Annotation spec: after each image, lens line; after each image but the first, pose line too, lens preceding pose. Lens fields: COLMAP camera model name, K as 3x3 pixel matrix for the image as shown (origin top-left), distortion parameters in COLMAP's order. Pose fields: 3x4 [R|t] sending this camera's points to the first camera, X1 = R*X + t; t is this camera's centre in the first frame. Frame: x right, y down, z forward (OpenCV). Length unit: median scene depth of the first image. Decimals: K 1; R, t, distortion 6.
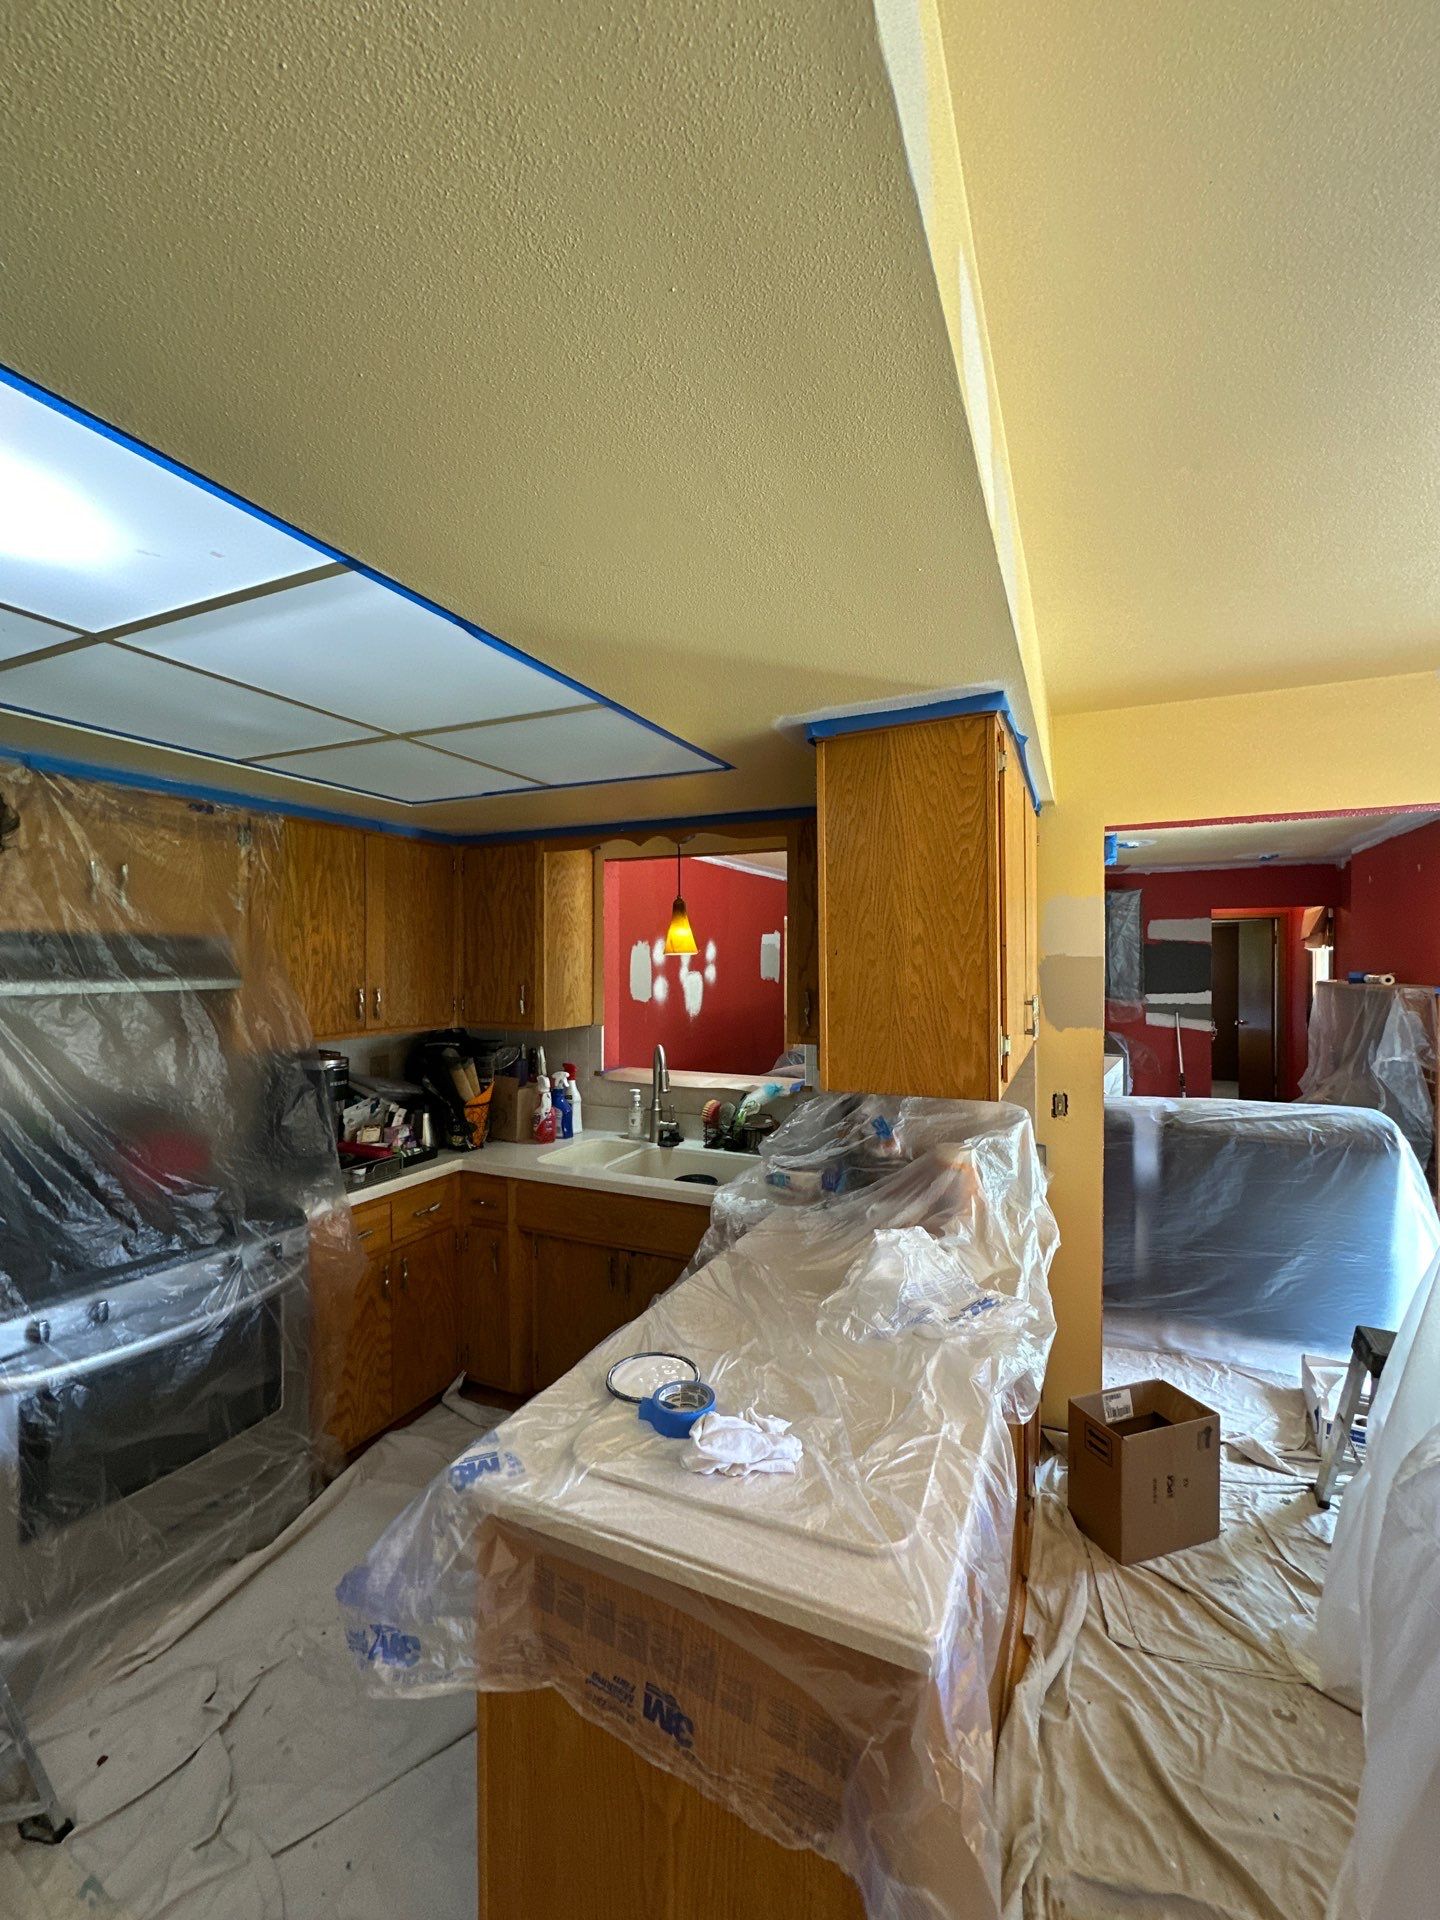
lens RADIAL K [[784.3, 0, 712.1], [0, 784.3, 962.3], [0, 0, 1]] dist [-0.002685, 0.000151]
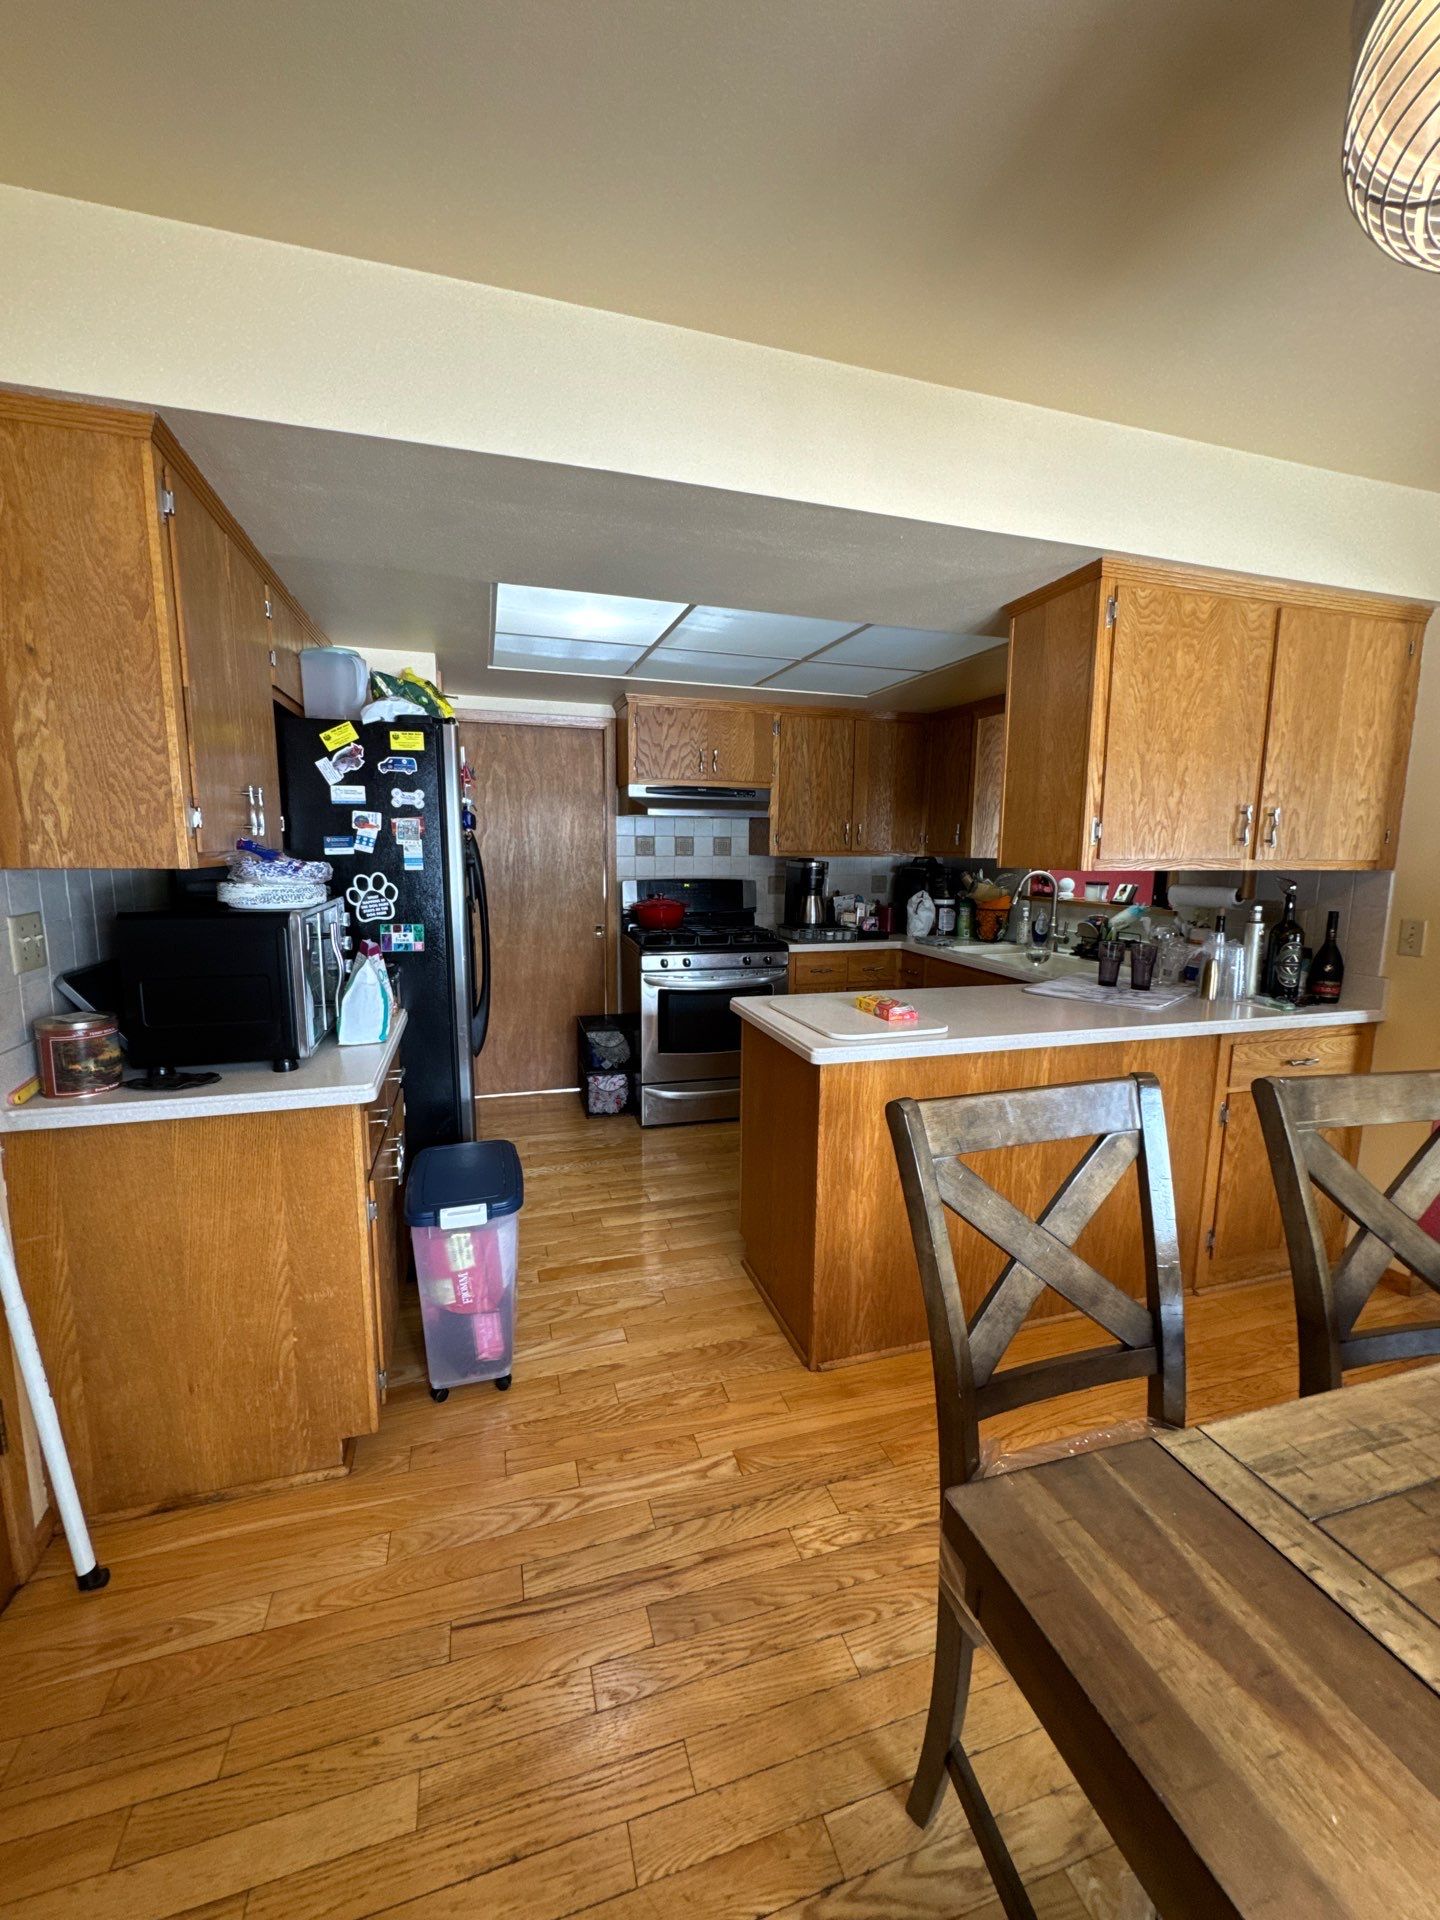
lens RADIAL K [[784.3, 0, 732.7], [0, 784.3, 954.2], [0, 0, 1]] dist [-0.002685, 0.000151]
pose [[0.677688, 0.109688, -0.727123, 0.544663], [-0.012912, 0.990435, 0.137375, 0.079066], [0.735236, -0.083709, 0.672622, -0.224376]]
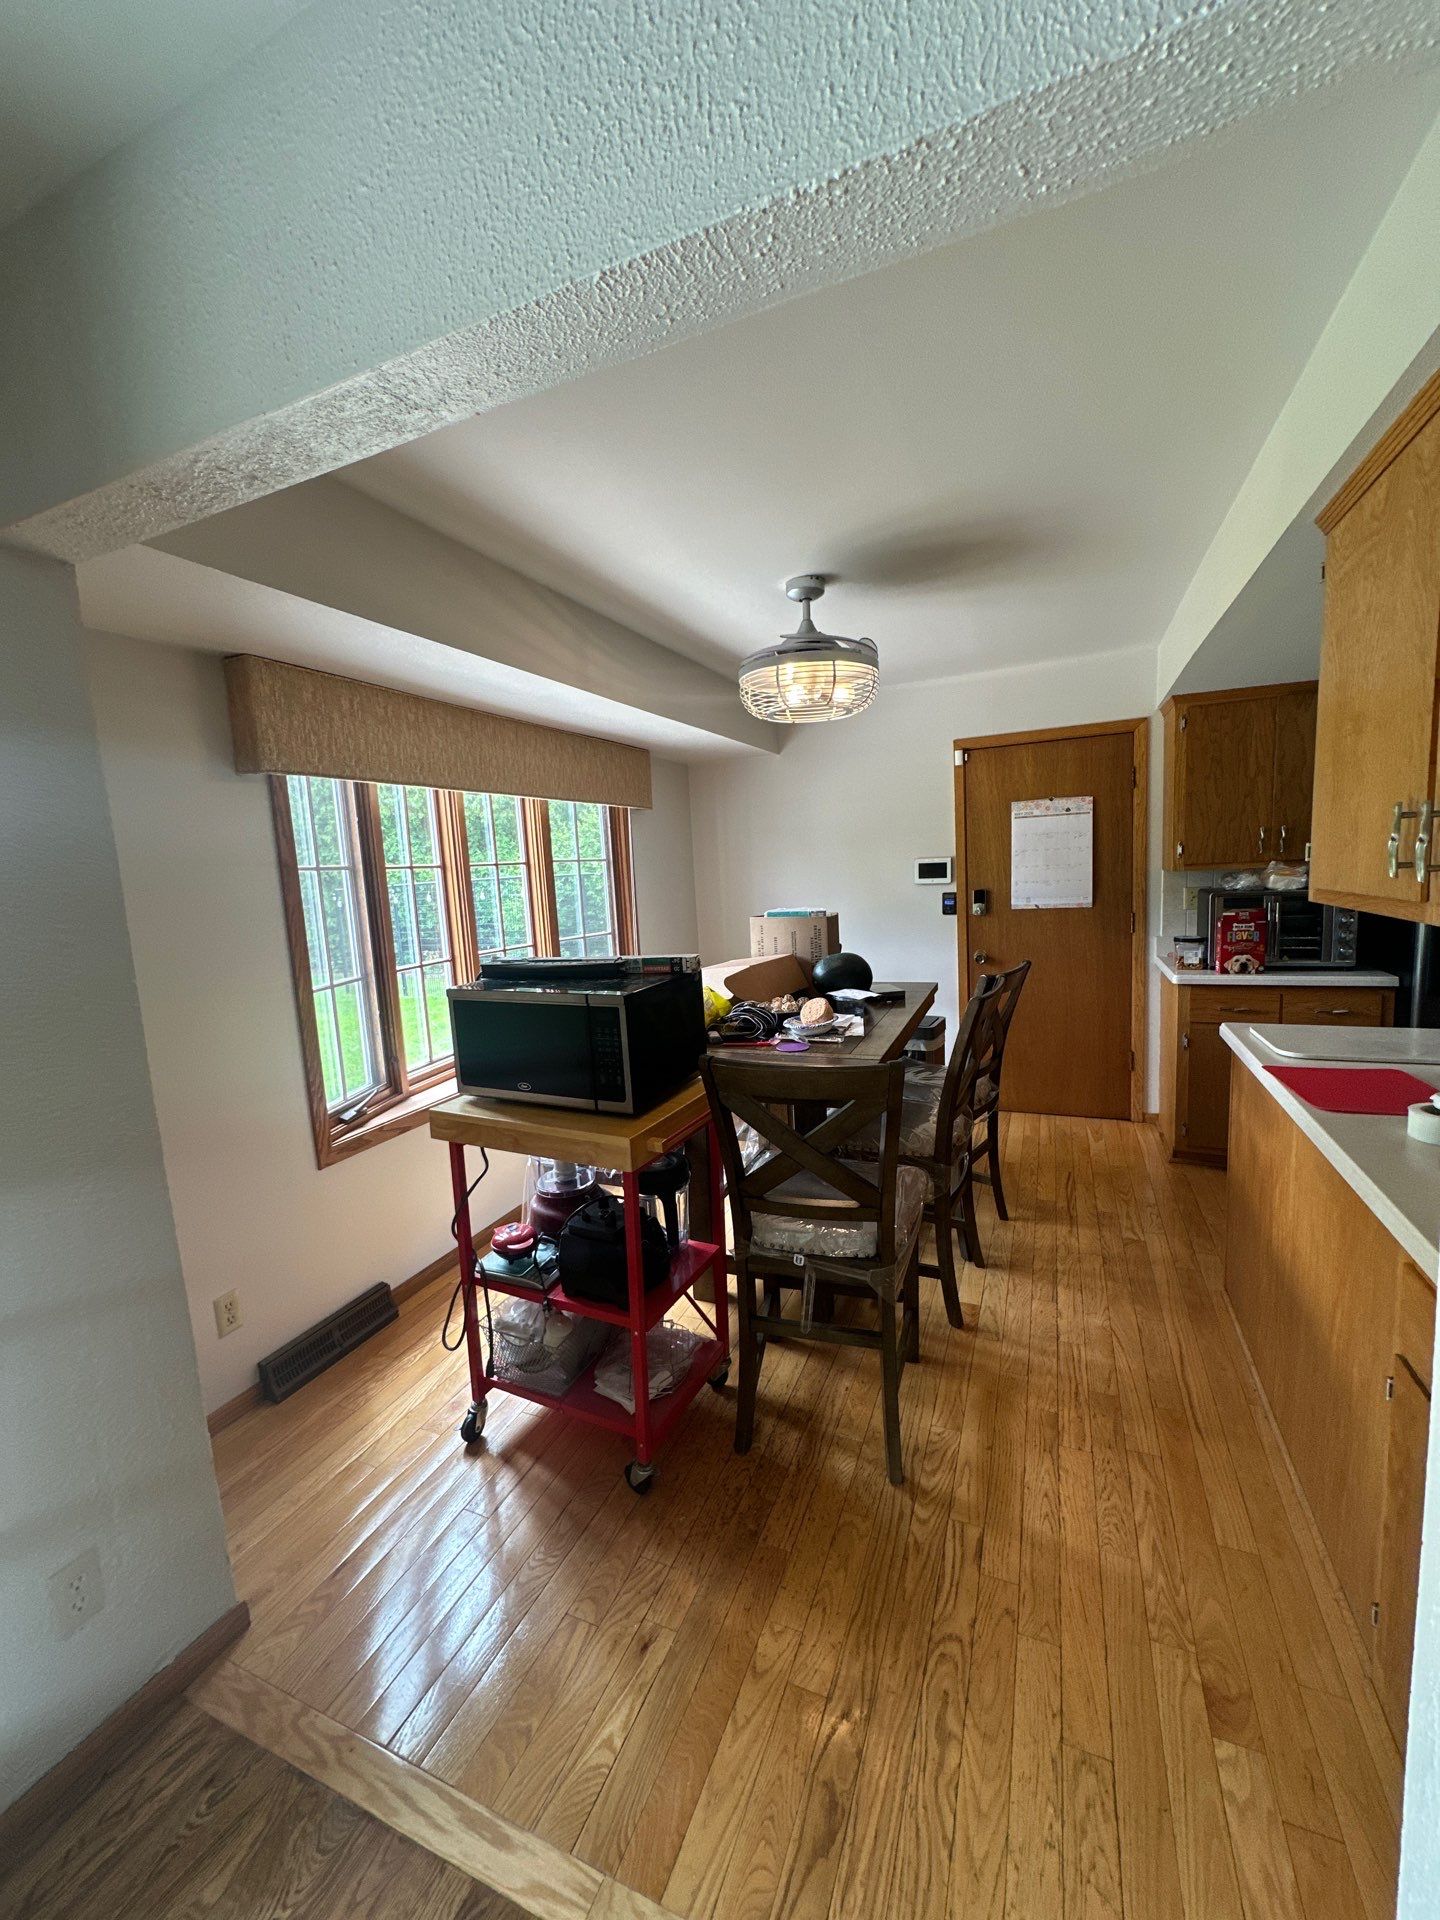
lens RADIAL K [[760.4, 0, 717.7], [0, 760.4, 963.2], [0, 0, 1]] dist [-0.000549, -0.000117]
pose [[-0.998165, 0.056065, -0.022874, 0.696049], [0.052562, 0.989806, 0.132370, 0.043561], [0.030062, 0.130925, -0.990936, 1.164960]]
